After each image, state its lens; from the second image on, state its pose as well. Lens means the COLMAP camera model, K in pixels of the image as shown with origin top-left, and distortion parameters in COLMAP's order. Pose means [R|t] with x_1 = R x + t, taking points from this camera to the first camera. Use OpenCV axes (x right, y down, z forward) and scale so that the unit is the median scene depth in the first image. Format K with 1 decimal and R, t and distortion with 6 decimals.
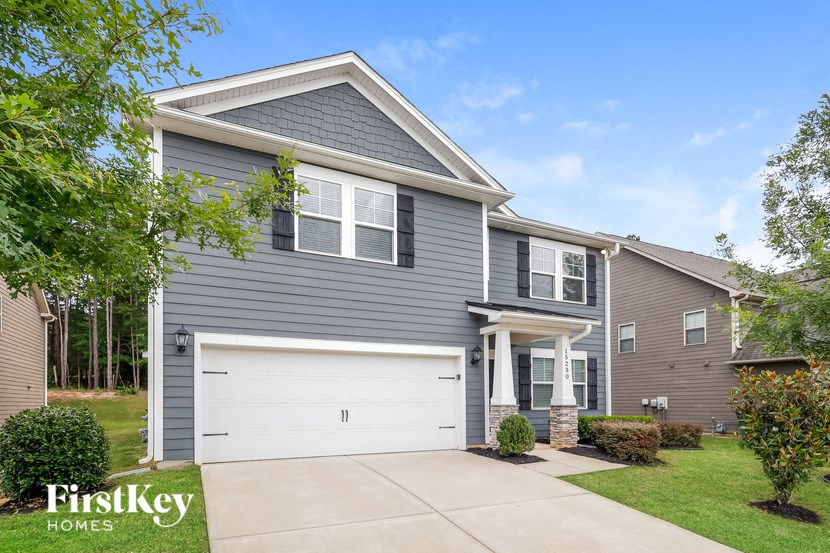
lens RADIAL K [[384.4, 0, 415.0], [0, 384.4, 276.5], [0, 0, 1]] dist [-0.000251, 0.000083]
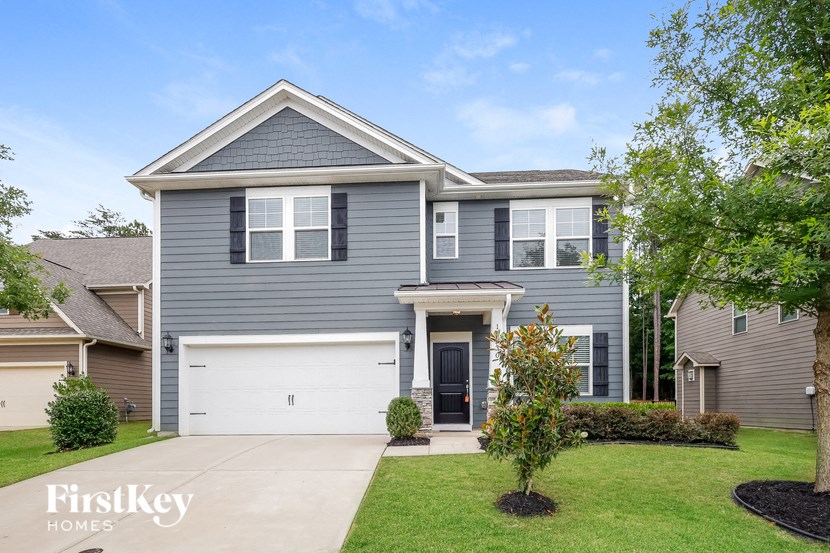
lens RADIAL K [[403.0, 0, 414.9], [0, 403.0, 267.0], [0, 0, 1]] dist [0.000288, 0.000228]
pose [[0.886036, -0.149148, -0.438970, 0.630272], [0.146080, 0.988424, -0.040981, 0.067054], [0.440000, -0.027814, 0.897567, 0.091309]]
